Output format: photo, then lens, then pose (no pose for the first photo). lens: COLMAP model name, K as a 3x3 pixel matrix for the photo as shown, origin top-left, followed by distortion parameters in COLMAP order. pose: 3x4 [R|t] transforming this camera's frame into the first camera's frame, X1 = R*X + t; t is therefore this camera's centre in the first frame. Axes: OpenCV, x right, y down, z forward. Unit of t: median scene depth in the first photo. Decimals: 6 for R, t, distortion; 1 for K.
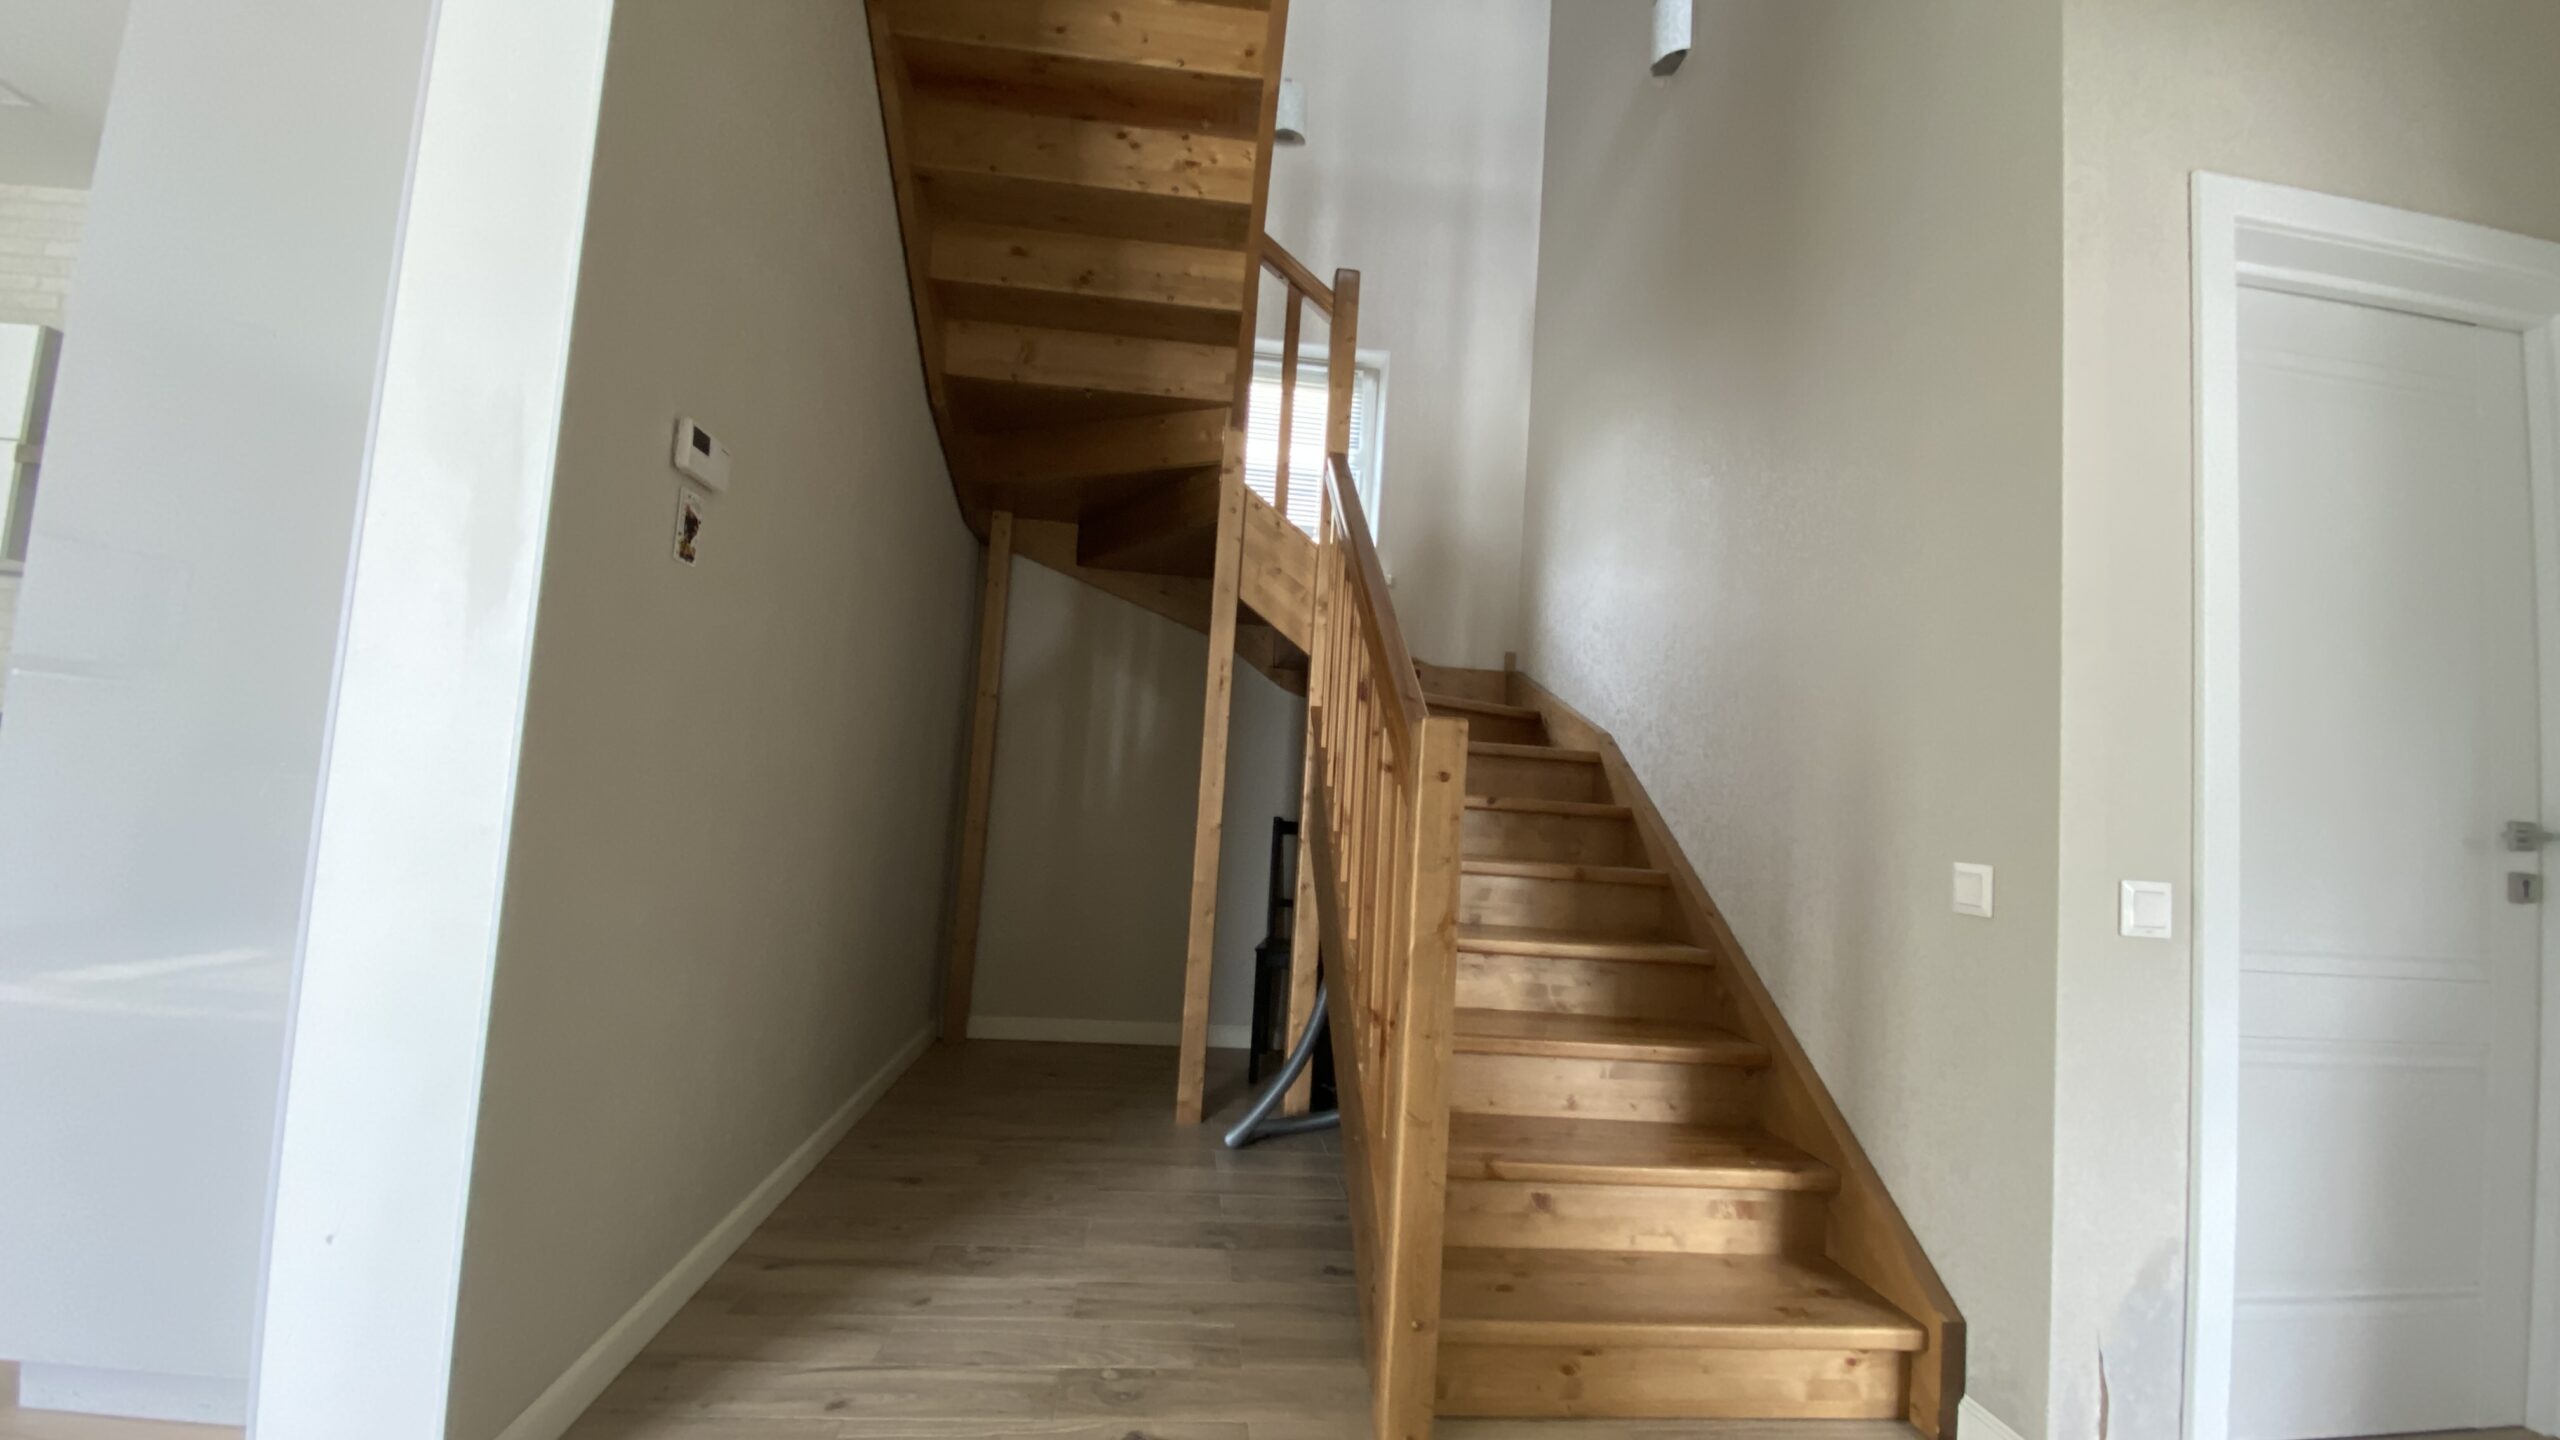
lens RADIAL K [[1055.6, 0, 1291.0], [0, 1055.6, 715.3], [0, 0, 1]] dist [0.041405, -0.000062]
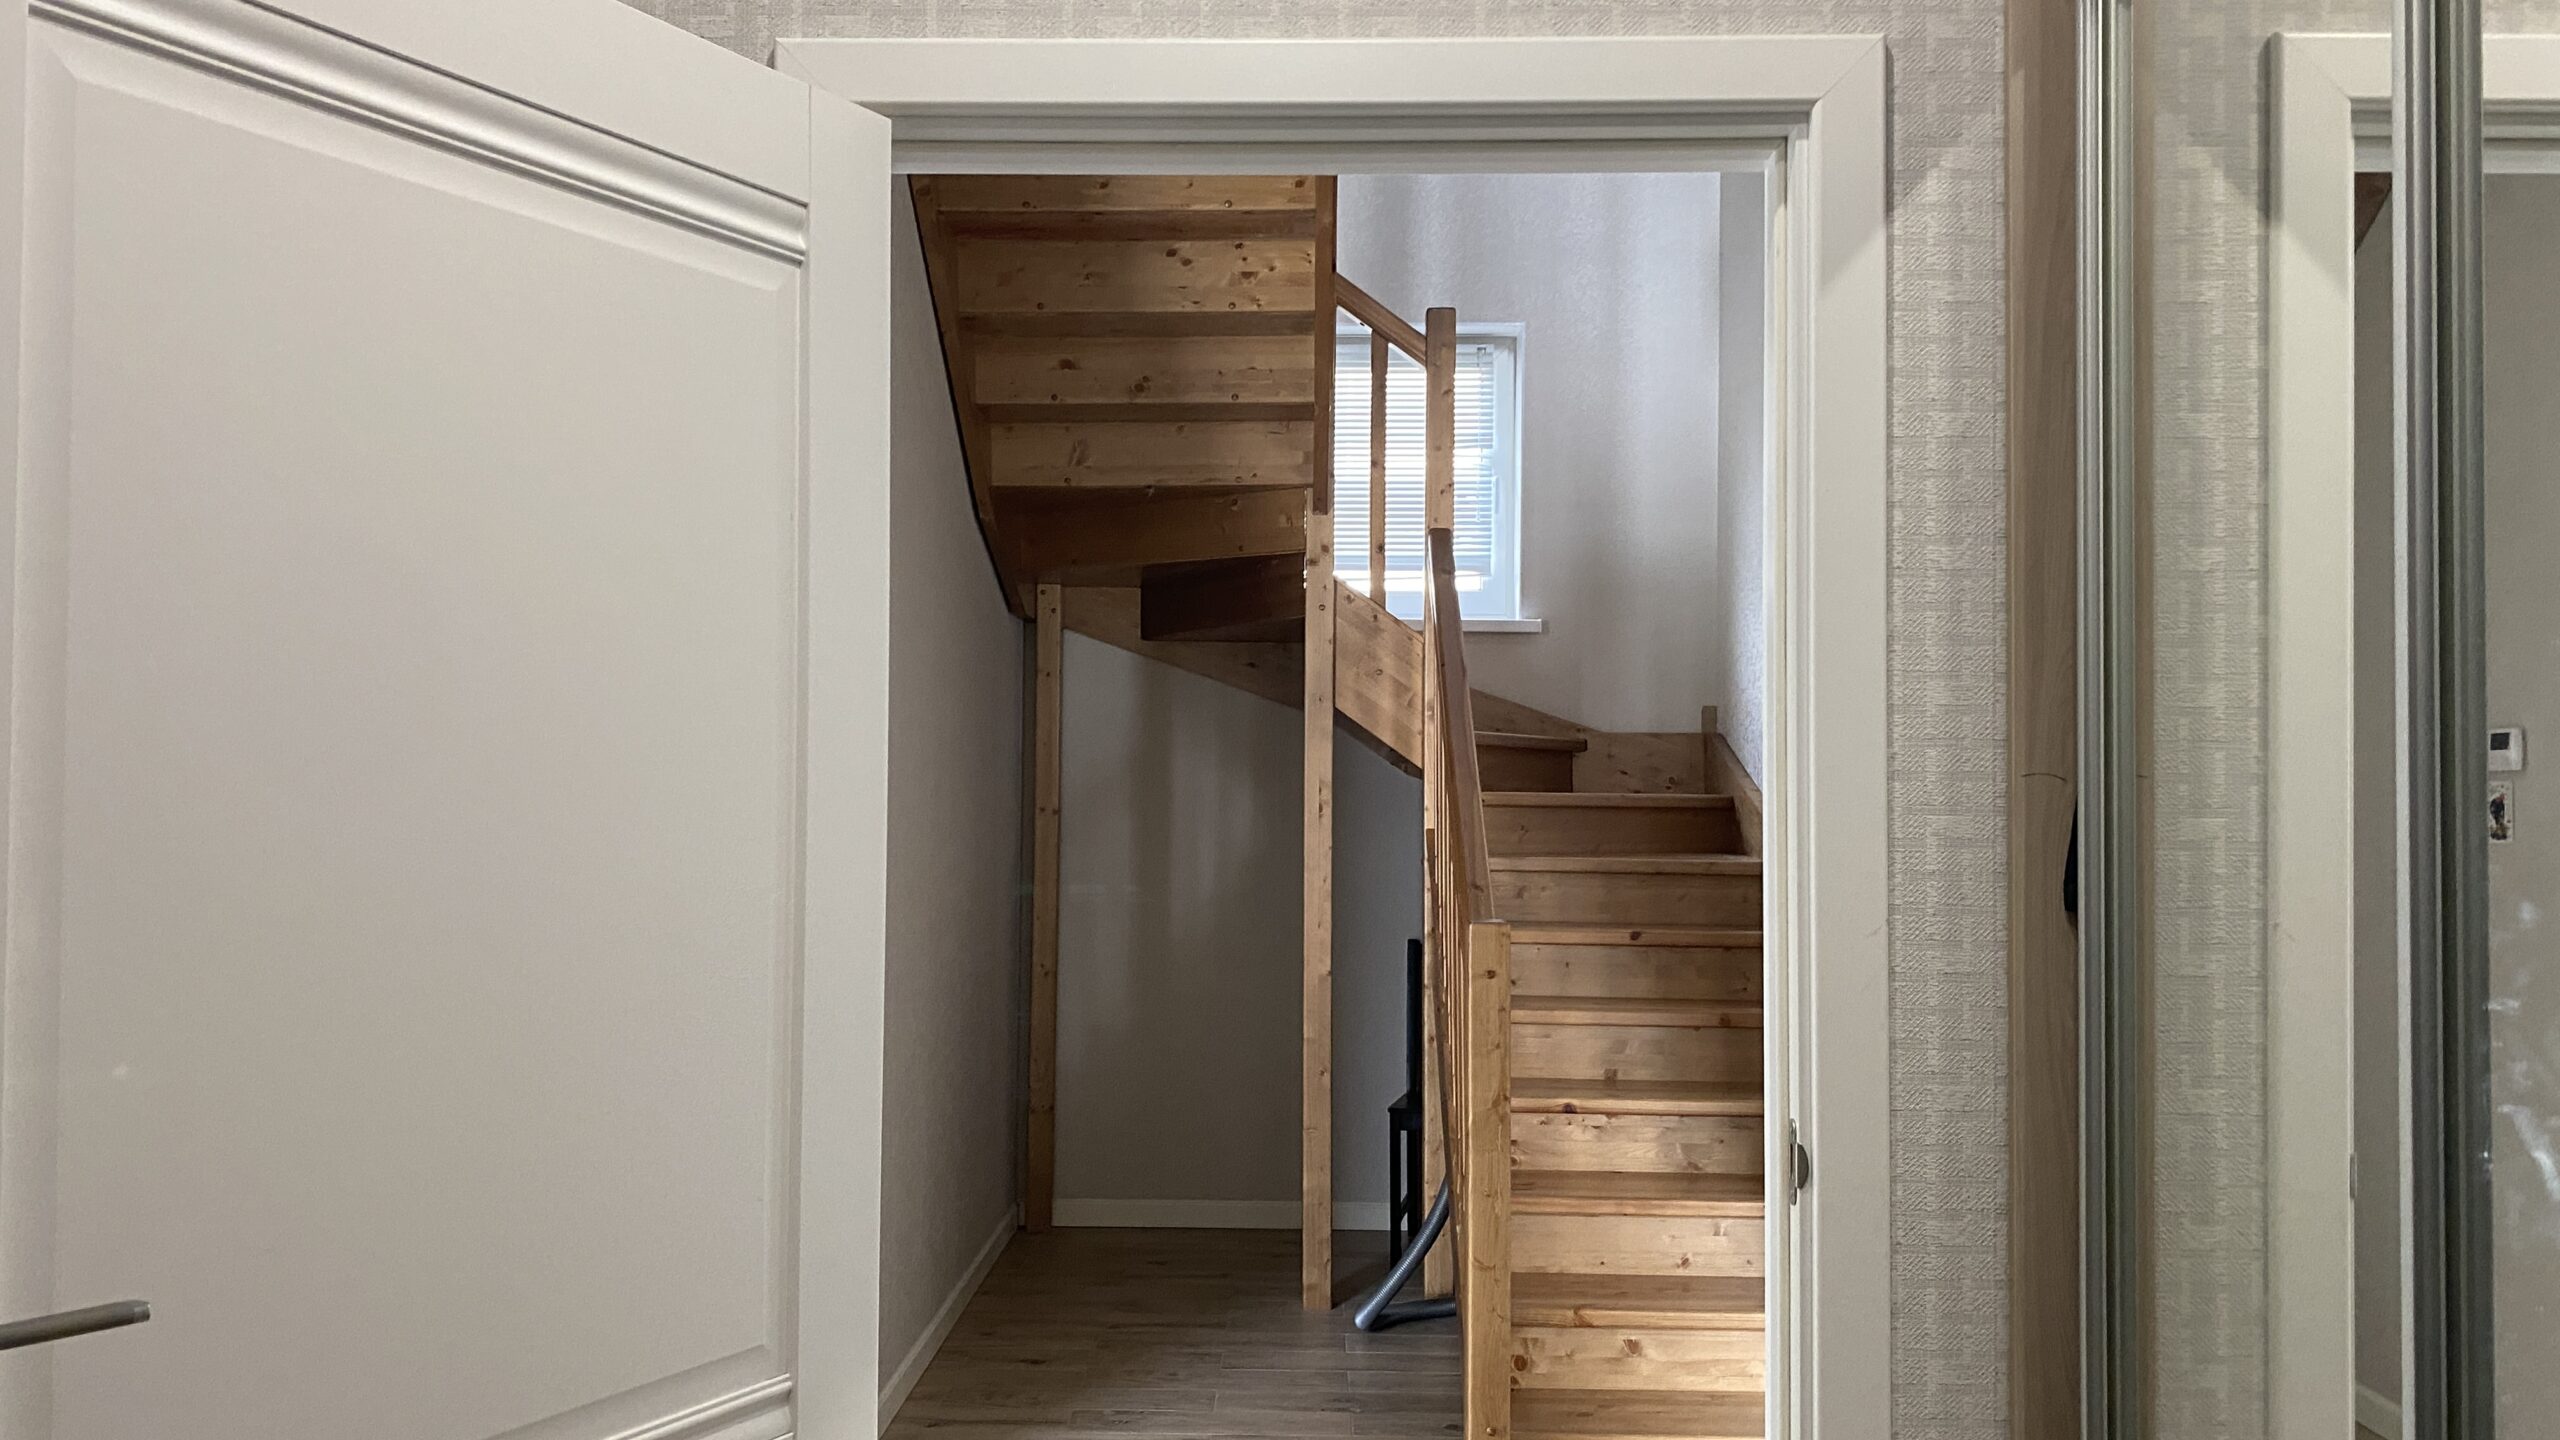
lens RADIAL K [[1965.3, 0, 1268.9], [0, 1965.3, 720.2], [0, 0, 1]] dist [0.071351, -0.086815]
pose [[0.990029, -0.062055, -0.126458, 0.102326], [0.066590, 0.997269, 0.031947, -0.161871], [0.124130, -0.040050, 0.991457, -0.618112]]
